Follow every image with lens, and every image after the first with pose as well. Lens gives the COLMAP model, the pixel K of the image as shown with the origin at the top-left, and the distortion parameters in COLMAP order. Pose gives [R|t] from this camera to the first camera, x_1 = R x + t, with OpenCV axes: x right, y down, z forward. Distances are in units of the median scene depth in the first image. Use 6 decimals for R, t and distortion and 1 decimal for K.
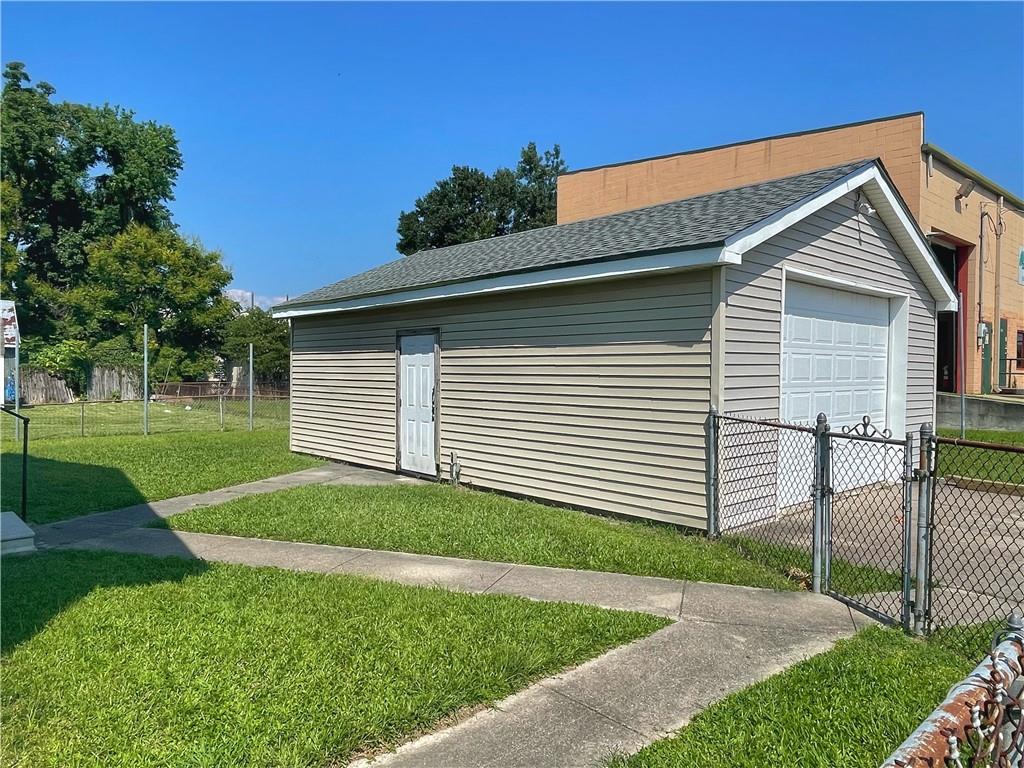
lens RADIAL K [[694.5, 0, 512.1], [0, 694.5, 382.9], [0, 0, 1]] dist [-0.000579, -0.000506]
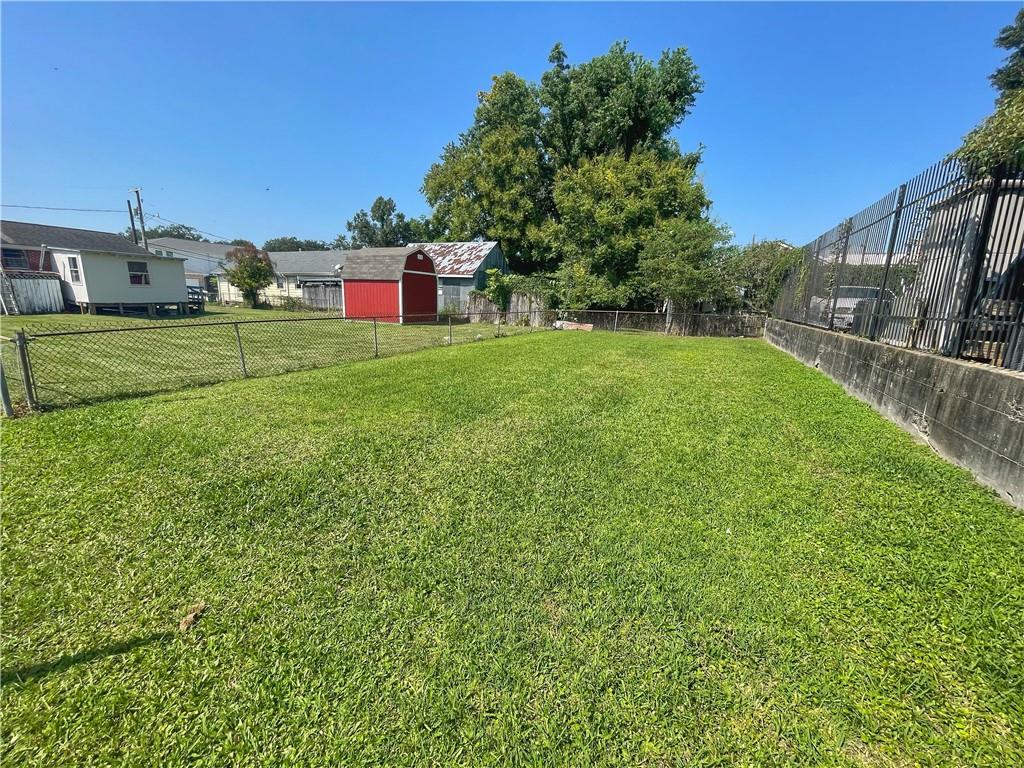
lens RADIAL K [[415.8, 0, 514.7], [0, 415.8, 386.4], [0, 0, 1]] dist [-0.011915, -0.000129]
pose [[0.388731, 0.194235, -0.900645, 0.039030], [-0.034714, 0.979920, 0.196348, -0.006628], [0.920697, -0.045062, 0.387668, 0.697230]]
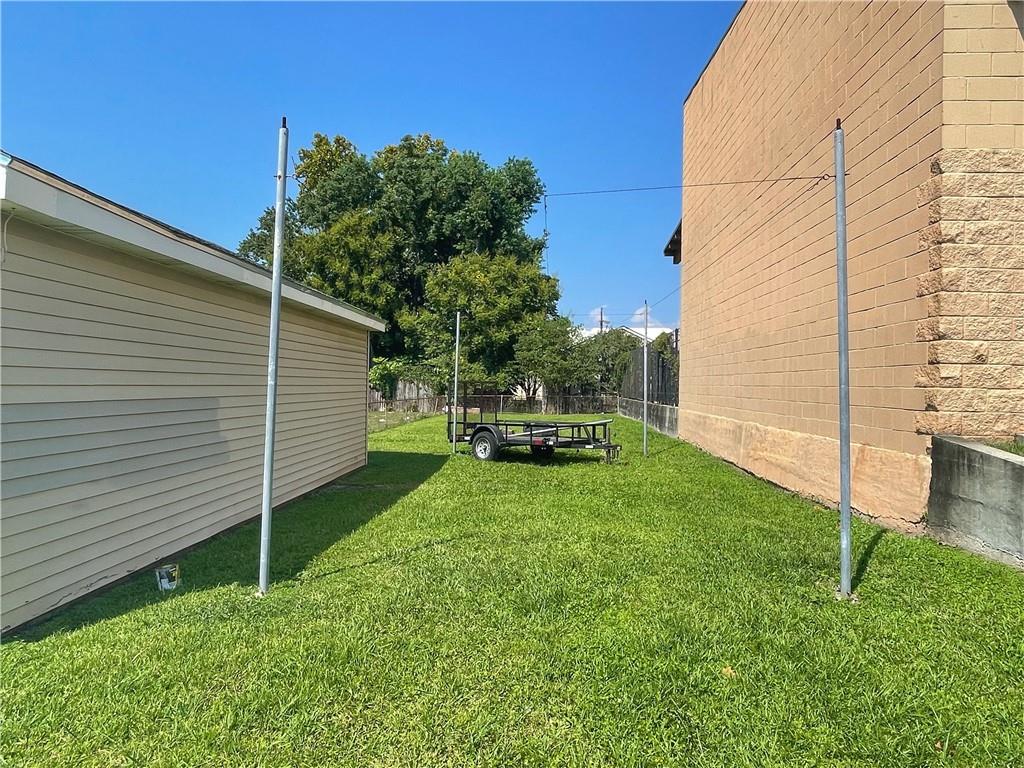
lens RADIAL K [[694.5, 0, 511.6], [0, 694.5, 384.1], [0, 0, 1]] dist [-0.000579, -0.000506]
pose [[0.697931, -0.000099, -0.716165, 0.343473], [-0.014142, 0.999803, -0.013920, -0.003489], [0.716025, 0.019843, 0.697793, 0.309326]]
